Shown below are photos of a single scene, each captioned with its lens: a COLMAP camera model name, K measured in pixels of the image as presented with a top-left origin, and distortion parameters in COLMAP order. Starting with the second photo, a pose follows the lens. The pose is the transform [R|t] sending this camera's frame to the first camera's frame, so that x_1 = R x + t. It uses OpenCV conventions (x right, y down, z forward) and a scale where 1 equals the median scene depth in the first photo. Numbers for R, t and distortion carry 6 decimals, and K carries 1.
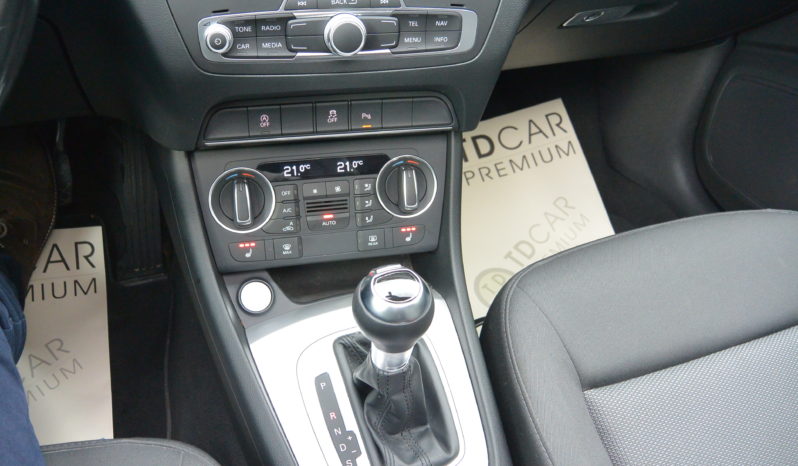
lens RADIAL K [[678.5, 0, 398.1], [0, 678.5, 235.1], [0, 0, 1]] dist [-0.063044, 0.030444]
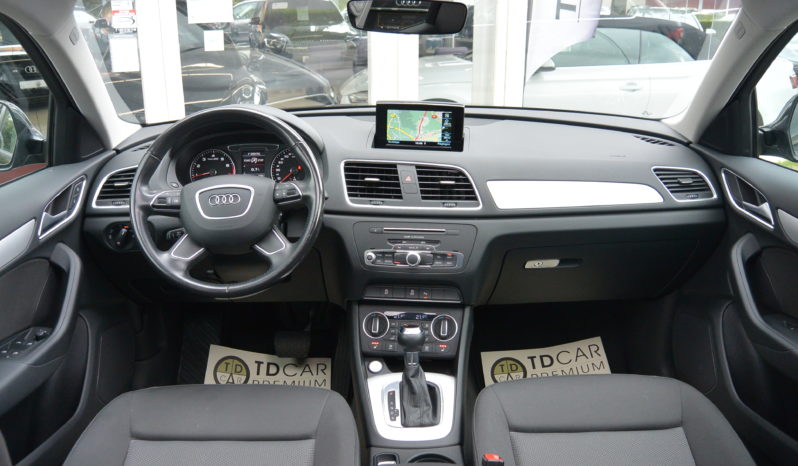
lens RADIAL K [[678.5, 0, 397.9], [0, 678.5, 233.4], [0, 0, 1]] dist [-0.063044, 0.030444]
pose [[0.941430, 0.011530, -0.337011, 0.732292], [-0.161604, 0.892597, -0.420898, 0.733128], [0.295962, 0.450709, 0.842181, -1.322494]]
